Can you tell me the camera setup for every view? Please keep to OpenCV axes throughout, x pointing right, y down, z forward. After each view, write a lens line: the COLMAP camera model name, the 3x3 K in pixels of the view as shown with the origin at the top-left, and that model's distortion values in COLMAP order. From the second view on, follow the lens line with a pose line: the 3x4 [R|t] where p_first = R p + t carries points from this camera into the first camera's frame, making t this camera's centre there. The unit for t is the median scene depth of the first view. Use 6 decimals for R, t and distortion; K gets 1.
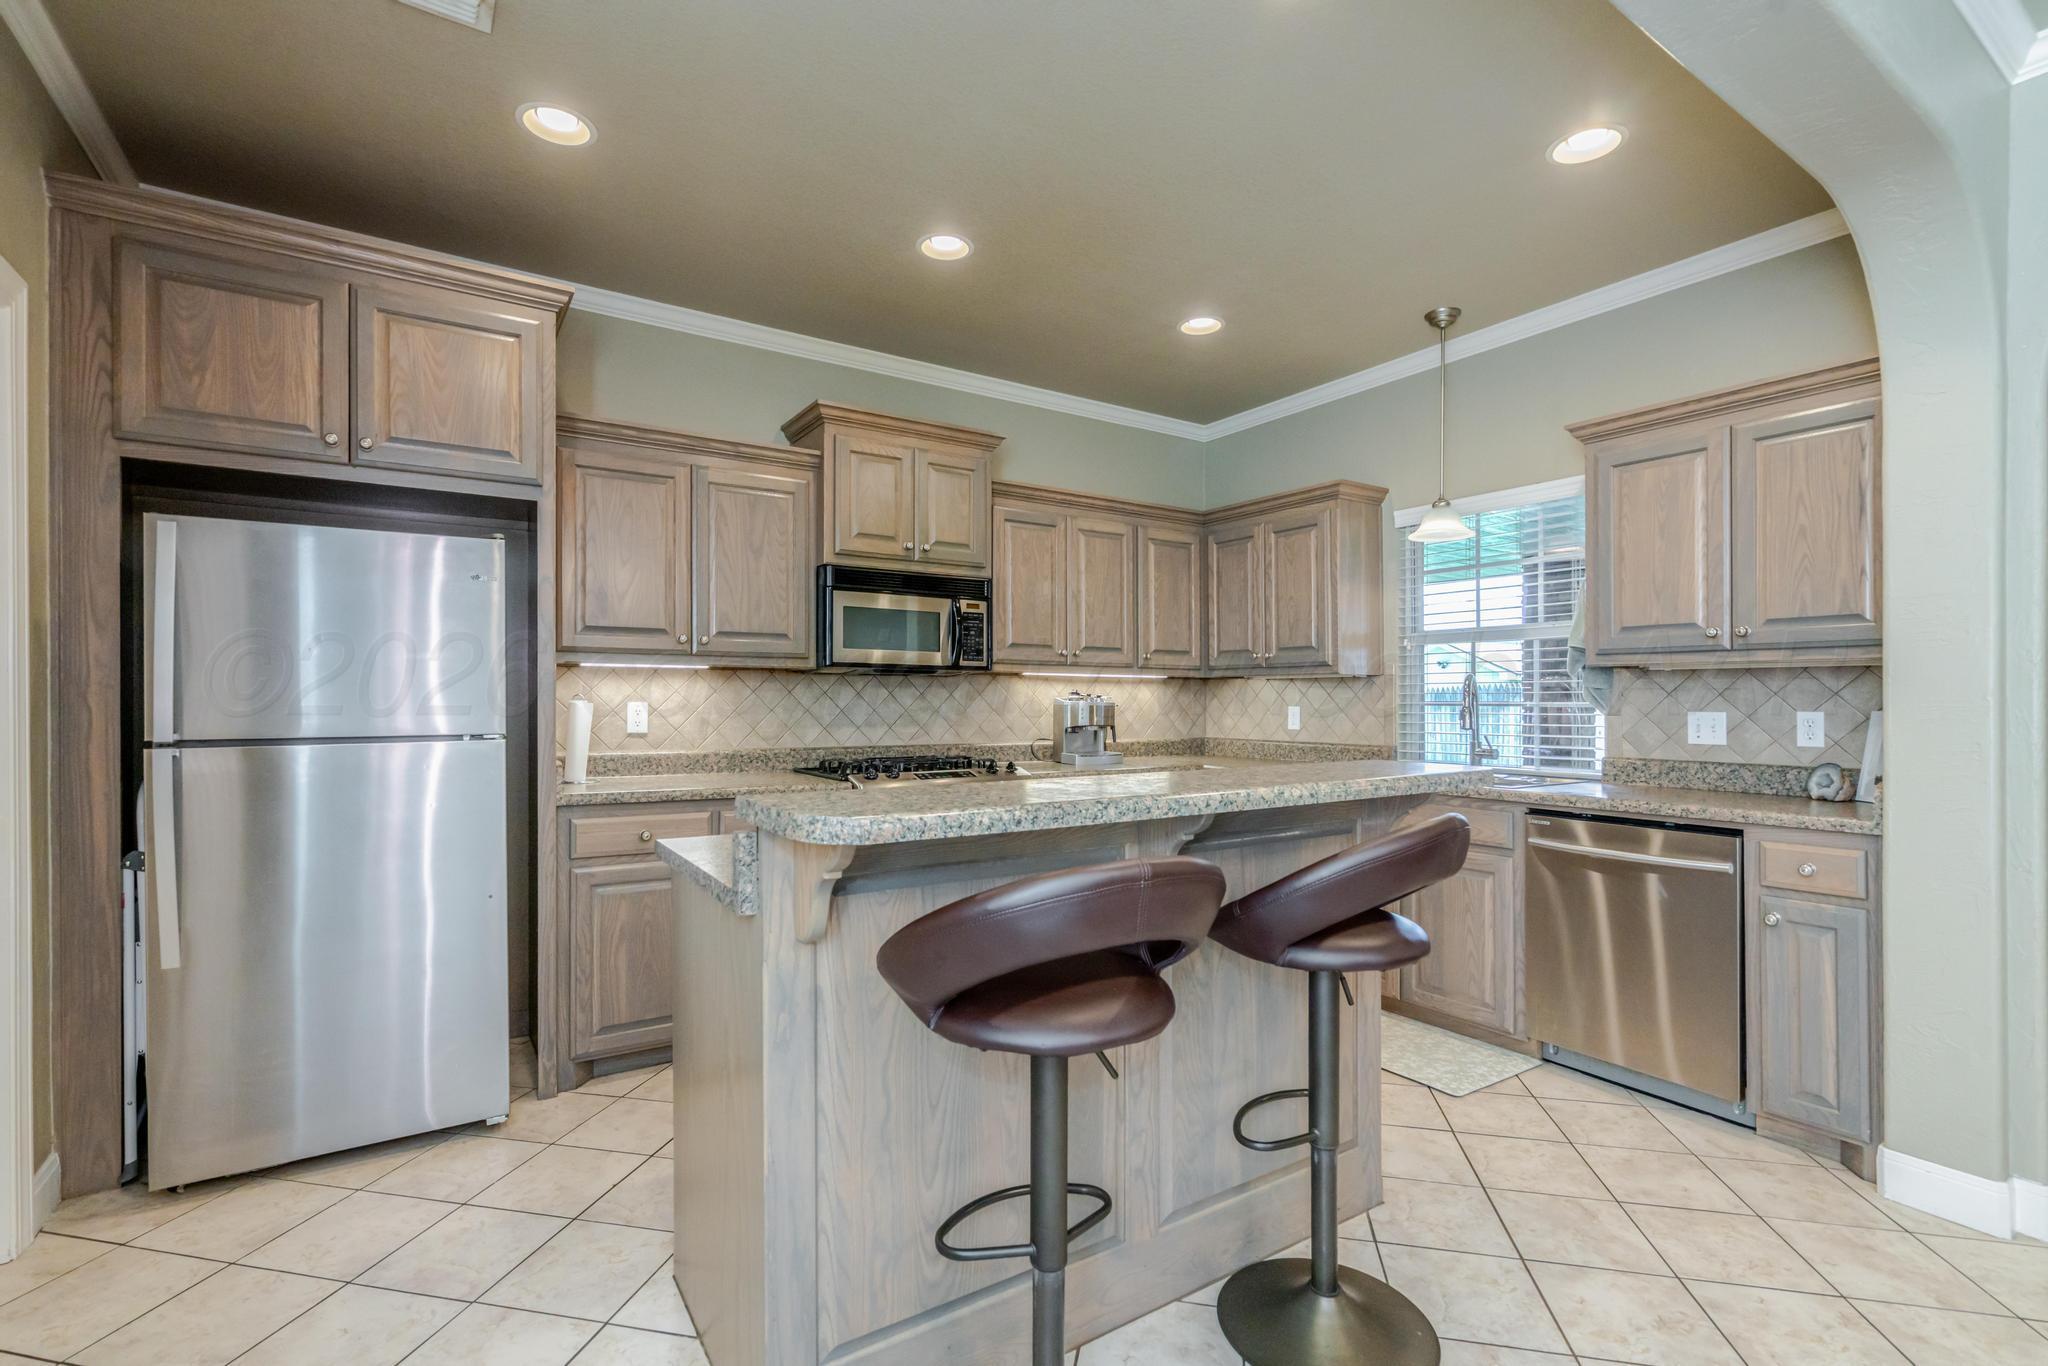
lens RADIAL K [[927.7, 0, 1020.5], [0, 927.7, 687.6], [0, 0, 1]] dist [-0.001149, 0.001407]
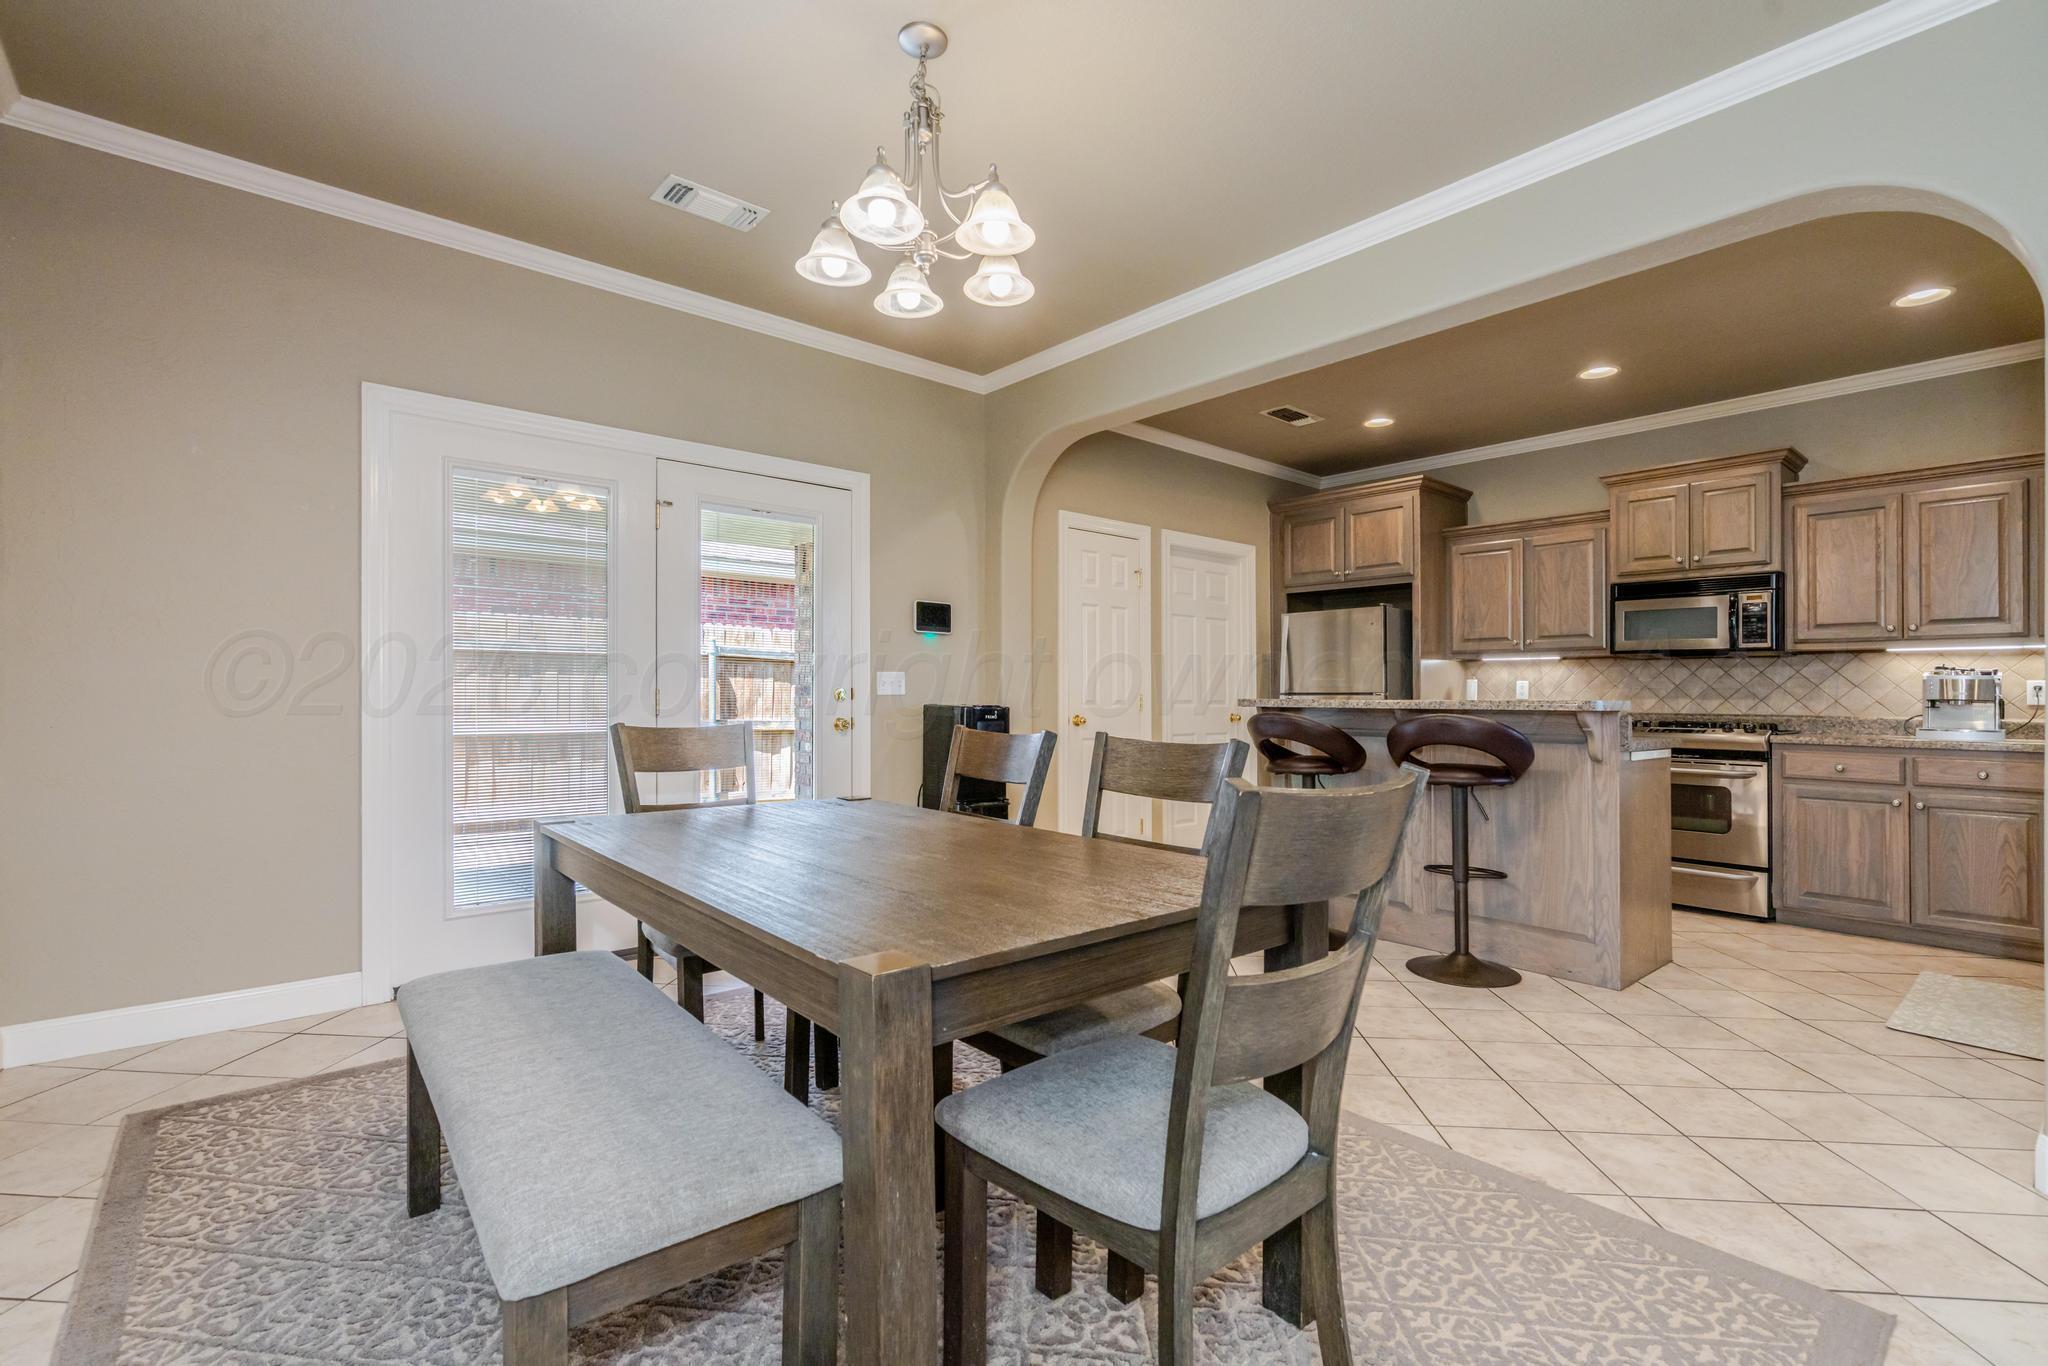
lens RADIAL K [[928.6, 0, 1025.8], [0, 928.6, 681.5], [0, 0, 1]] dist [-0.000638, 0.000599]
pose [[0.131444, -0.019240, -0.991137, 1.093678], [0.002913, 0.999815, -0.019022, 0.044574], [0.991319, -0.000386, 0.131476, -0.102381]]
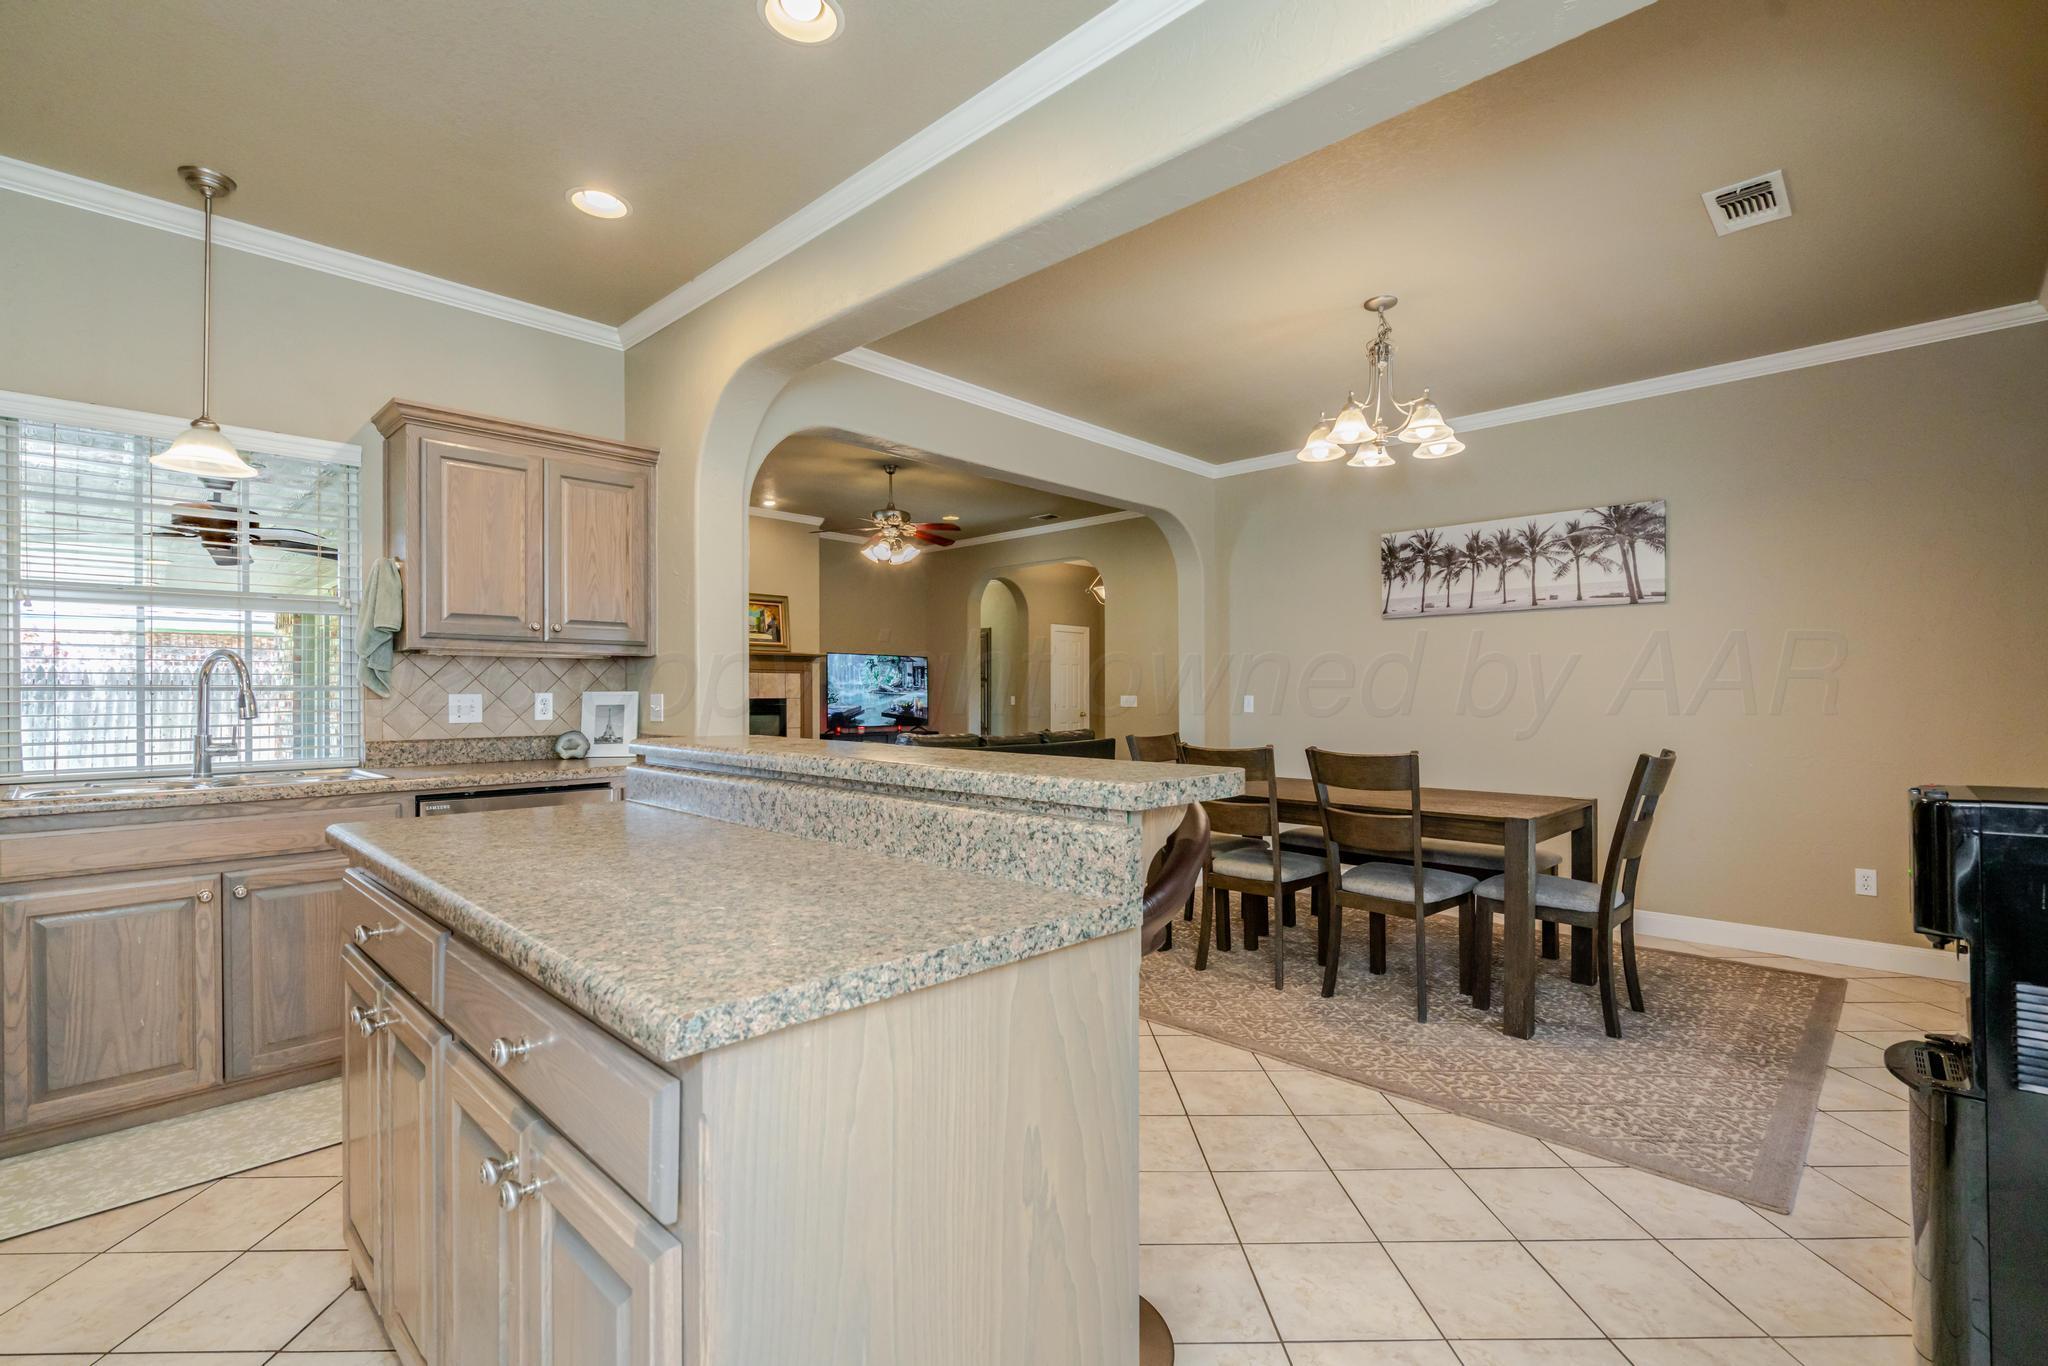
lens RADIAL K [[927.7, 0, 1020.5], [0, 927.7, 687.6], [0, 0, 1]] dist [-0.001149, 0.001407]
pose [[-0.216286, 0.001158, 0.976329, -0.435768], [-0.010991, 0.999933, -0.003621, 0.013020], [-0.976268, -0.011514, -0.216259, 0.507657]]
